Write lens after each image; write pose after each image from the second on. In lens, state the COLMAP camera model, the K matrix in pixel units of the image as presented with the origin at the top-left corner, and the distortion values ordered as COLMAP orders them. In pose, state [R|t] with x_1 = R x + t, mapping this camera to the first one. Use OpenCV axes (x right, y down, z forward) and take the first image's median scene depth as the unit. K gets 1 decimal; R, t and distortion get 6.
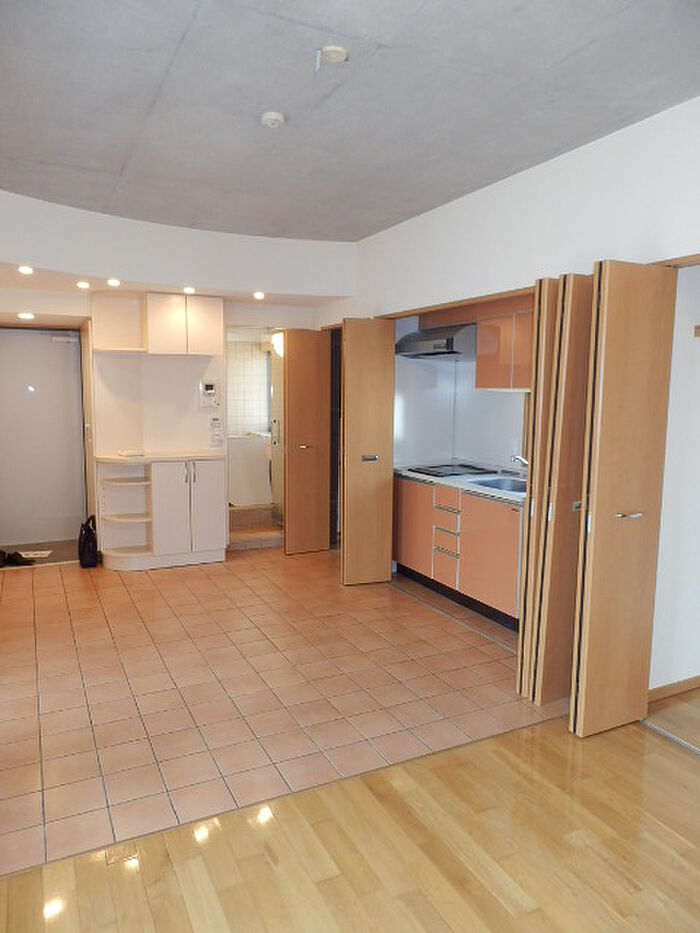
lens RADIAL K [[654.7, 0, 346.1], [0, 654.7, 465.7], [0, 0, 1]] dist [-0.009666, 0.008546]
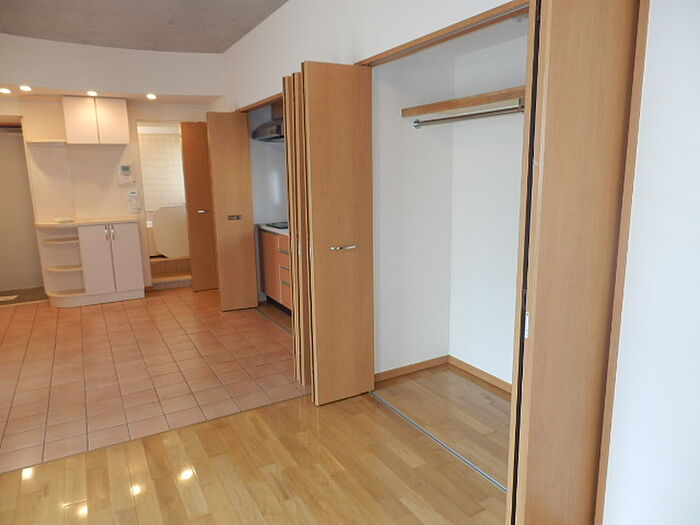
lens RADIAL K [[491.2, 0, 348.5], [0, 491.2, 264.3], [0, 0, 1]] dist [-0.009666, 0.008546]
pose [[0.998537, -0.037248, 0.039197, 0.247809], [0.034297, 0.996711, 0.073427, 0.020490], [-0.041803, -0.071975, 0.996530, -0.030012]]
